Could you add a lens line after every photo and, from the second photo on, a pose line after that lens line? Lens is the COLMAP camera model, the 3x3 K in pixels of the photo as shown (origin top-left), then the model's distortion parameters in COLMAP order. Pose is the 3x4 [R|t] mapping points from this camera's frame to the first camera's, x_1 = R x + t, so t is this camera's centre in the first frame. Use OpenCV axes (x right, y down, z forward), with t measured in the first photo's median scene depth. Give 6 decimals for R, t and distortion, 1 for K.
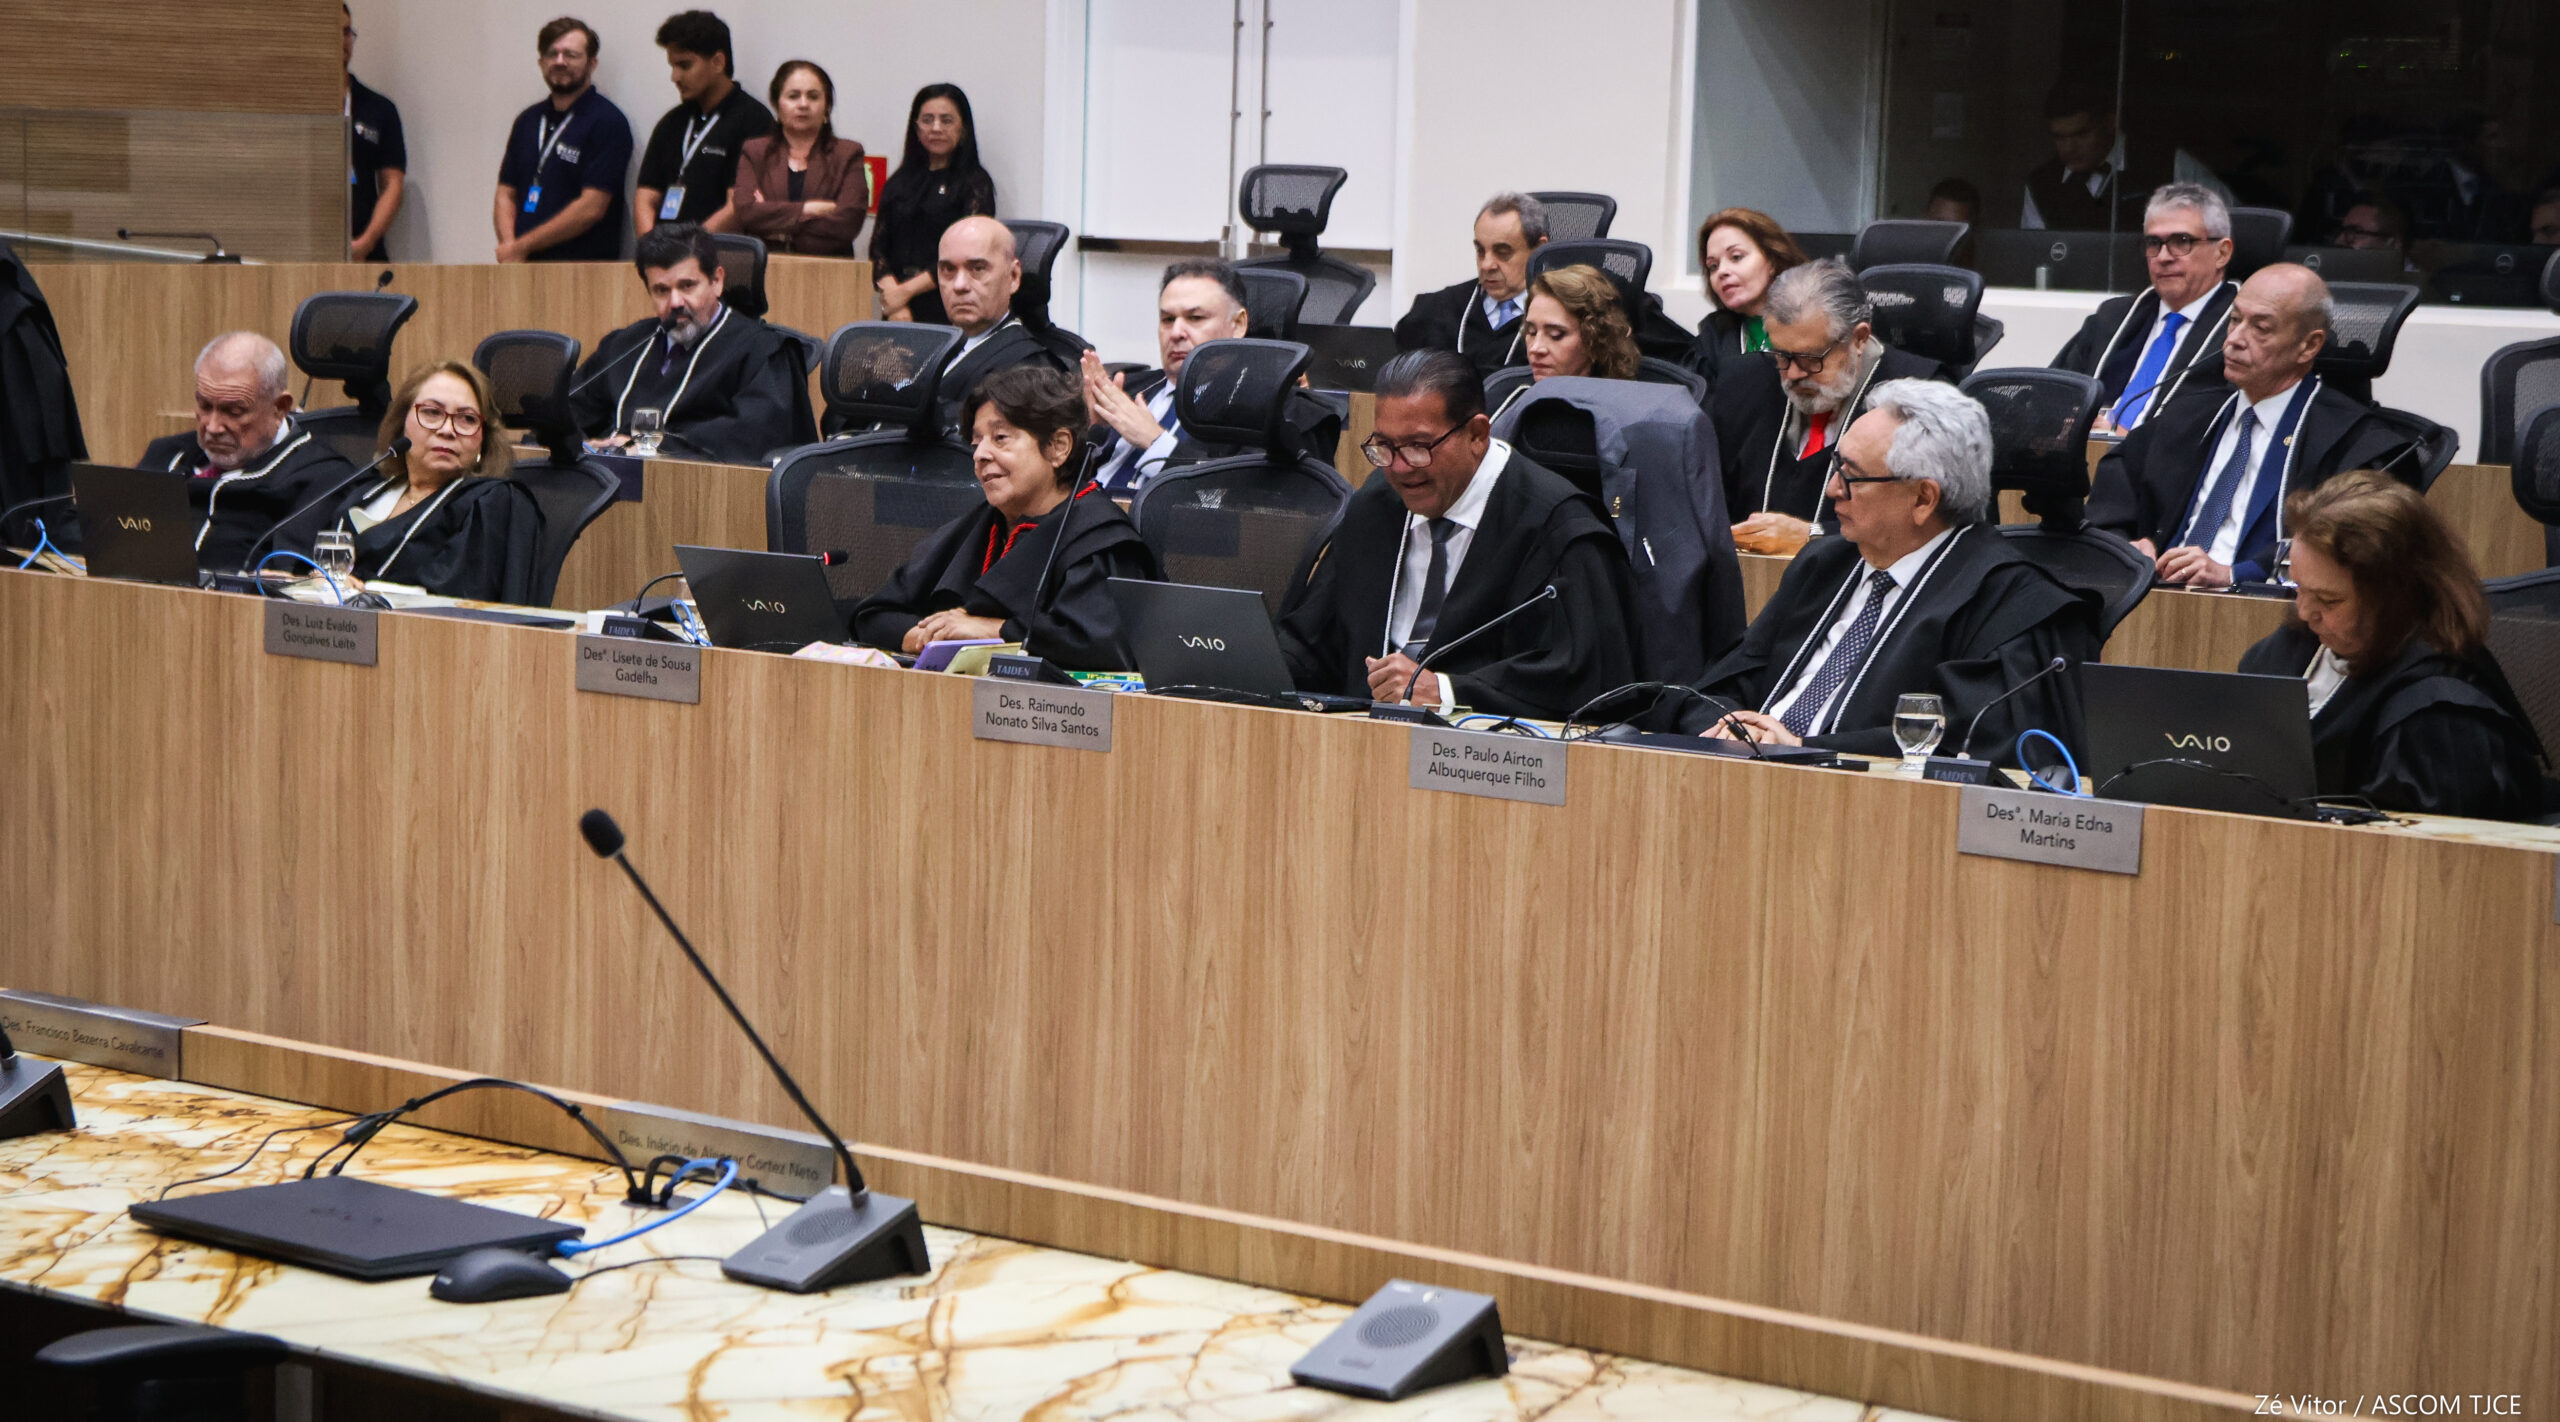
lens RADIAL K [[7237.1, 0, 1276.3], [0, 7237.1, 721.7], [0, 0, 1]] dist [-0.133423, 0.000000]
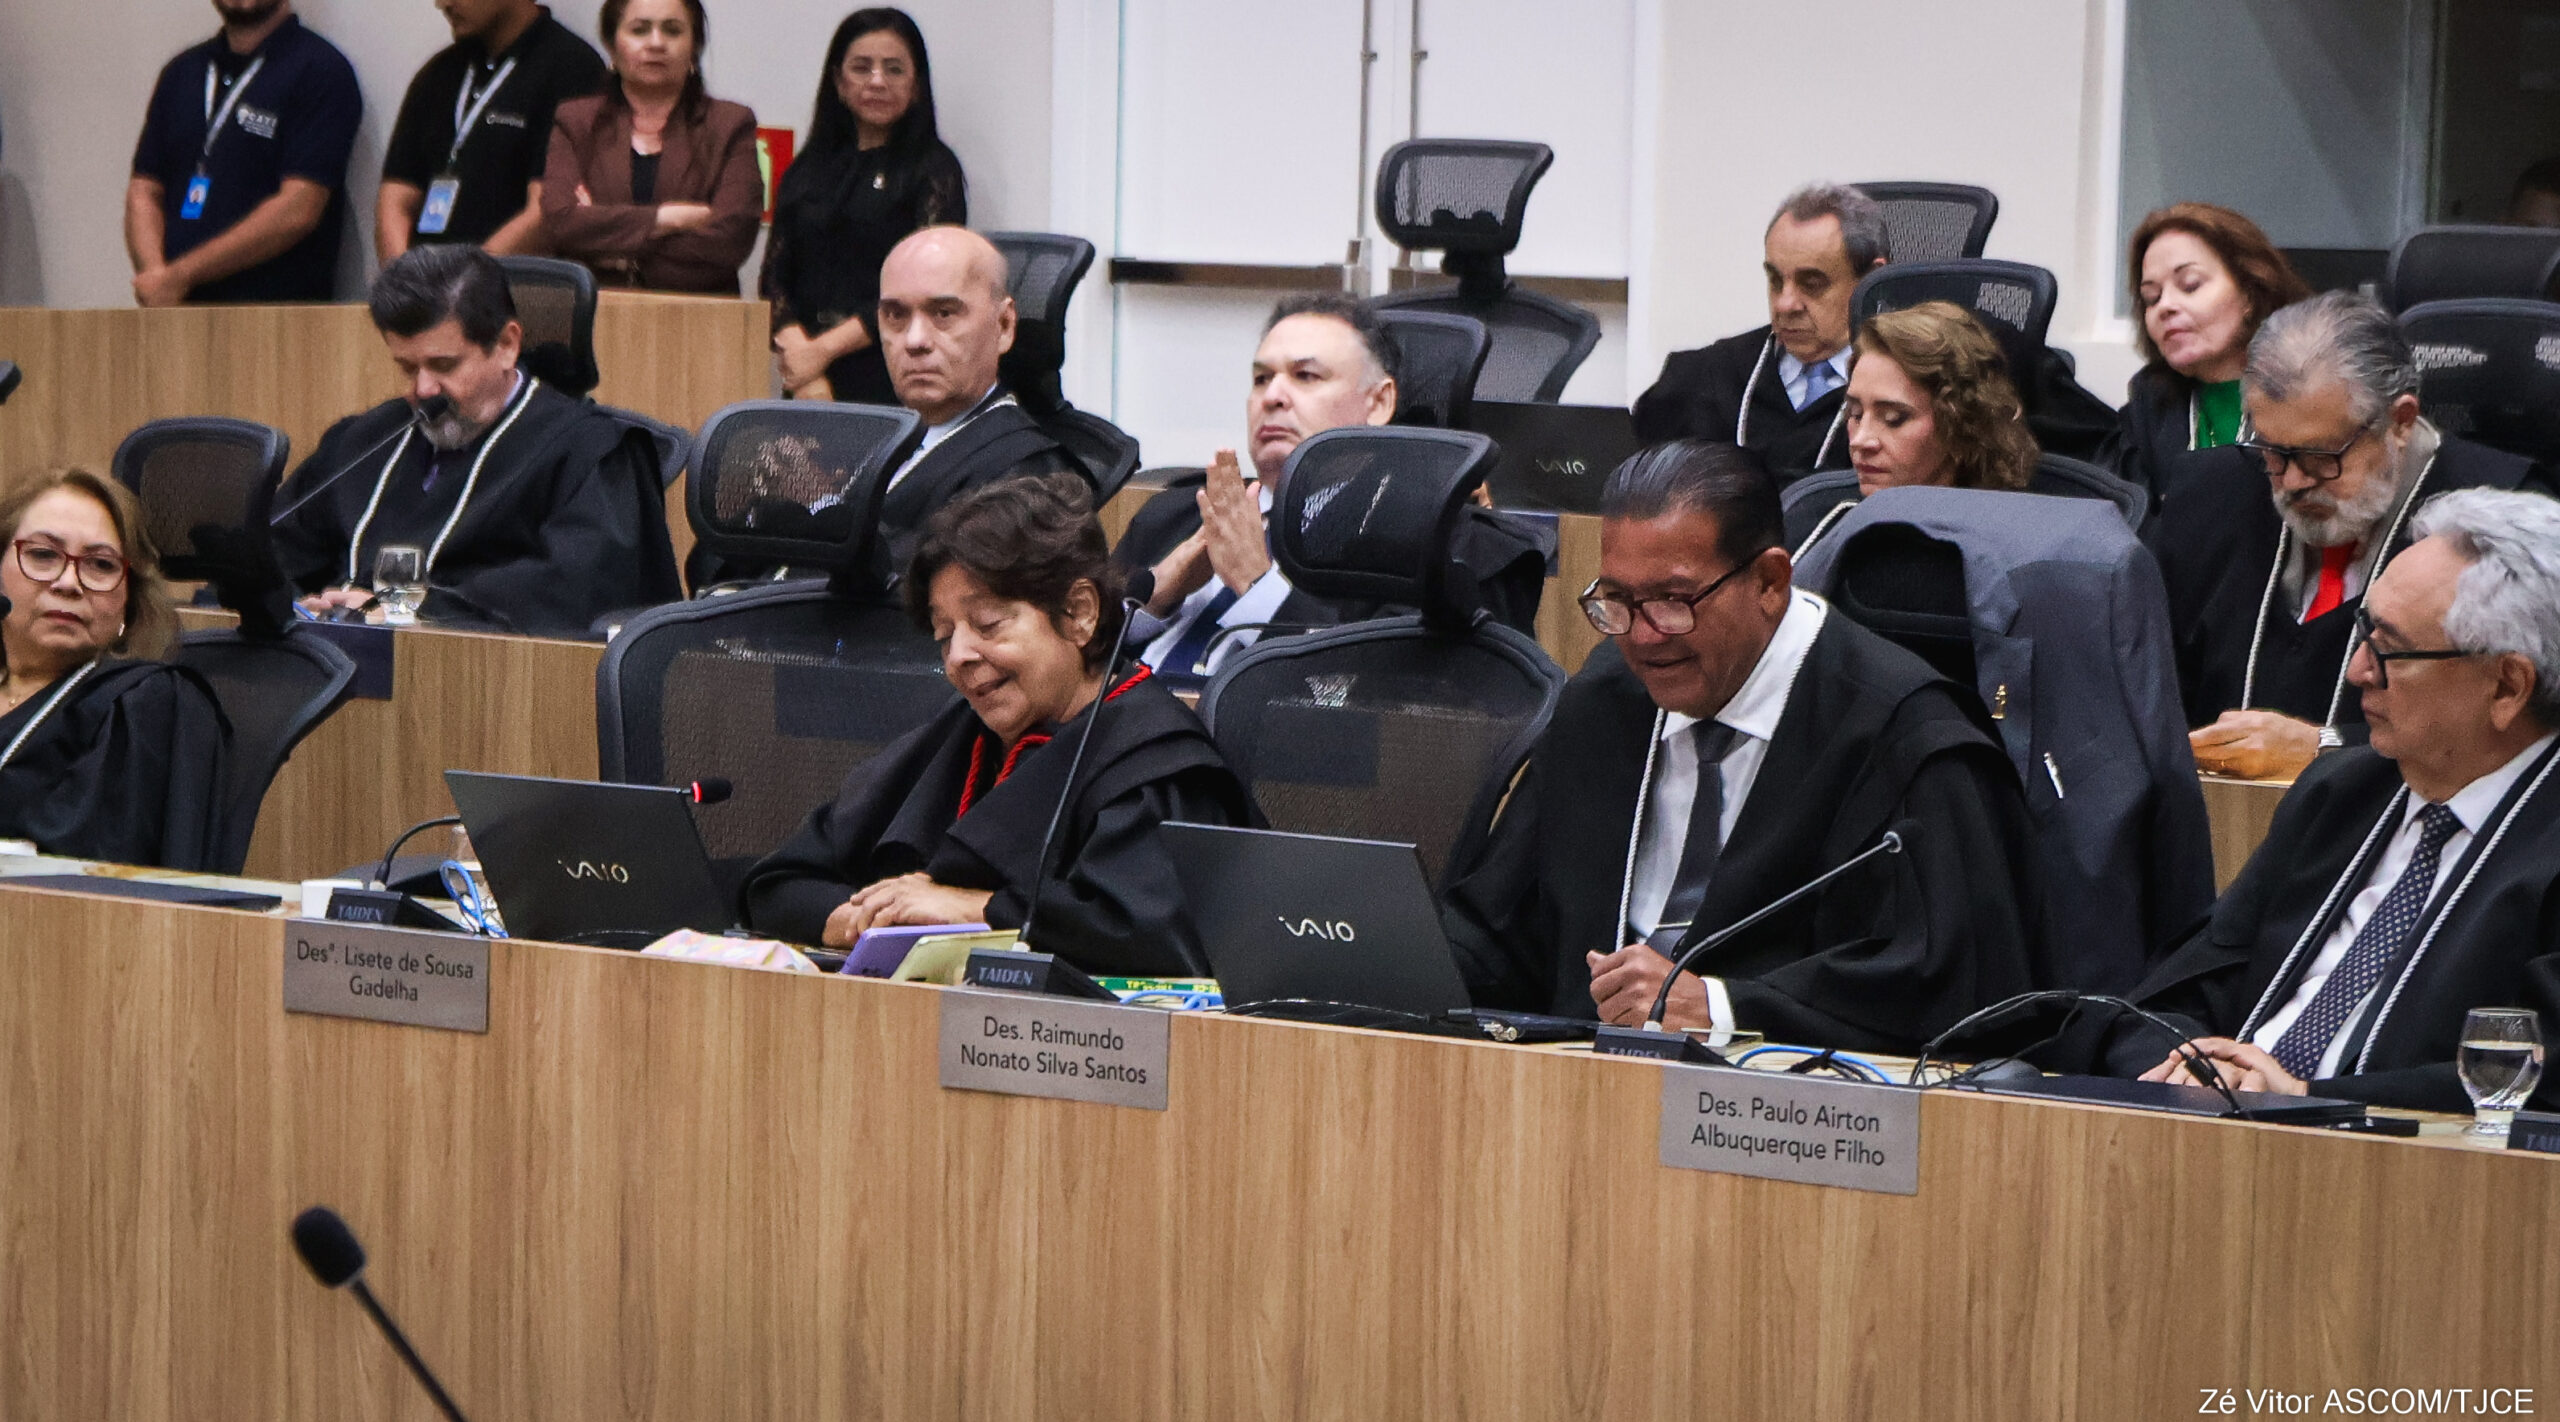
lens RADIAL K [[7237.1, 0, 1281.8], [0, 7237.1, 703.7], [0, 0, 1]] dist [-0.133423, 0.000000]
pose [[0.999824, -0.003748, -0.018386, -0.002021], [0.003488, 0.999894, -0.014159, -0.021224], [0.018437, 0.014092, 0.999731, 0.394959]]
